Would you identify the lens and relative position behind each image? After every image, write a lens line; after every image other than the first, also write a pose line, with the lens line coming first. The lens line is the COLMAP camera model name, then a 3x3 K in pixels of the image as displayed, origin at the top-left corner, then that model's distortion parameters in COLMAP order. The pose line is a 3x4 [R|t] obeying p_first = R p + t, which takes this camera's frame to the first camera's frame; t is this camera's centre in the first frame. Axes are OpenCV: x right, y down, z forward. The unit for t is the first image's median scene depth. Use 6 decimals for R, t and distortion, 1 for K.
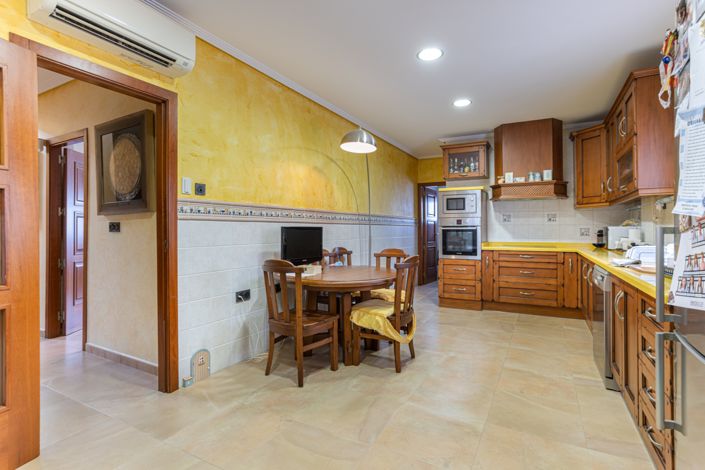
lens RADIAL K [[348.1, 0, 356.6], [0, 348.1, 228.0], [0, 0, 1]] dist [-0.056361, 0.040613]
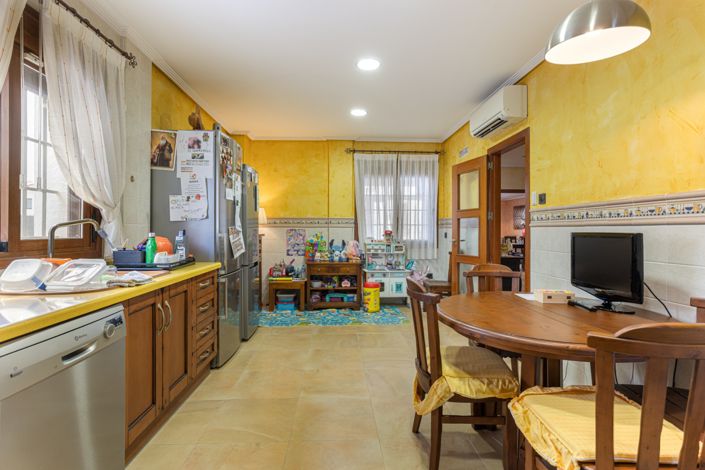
lens RADIAL K [[348.1, 0, 356.6], [0, 348.1, 228.0], [0, 0, 1]] dist [-0.056361, 0.040613]
pose [[-0.846495, -0.006698, -0.532355, 0.575942], [-0.001268, 0.999943, -0.010565, -0.005277], [0.532396, -0.008268, -0.846455, 1.446345]]
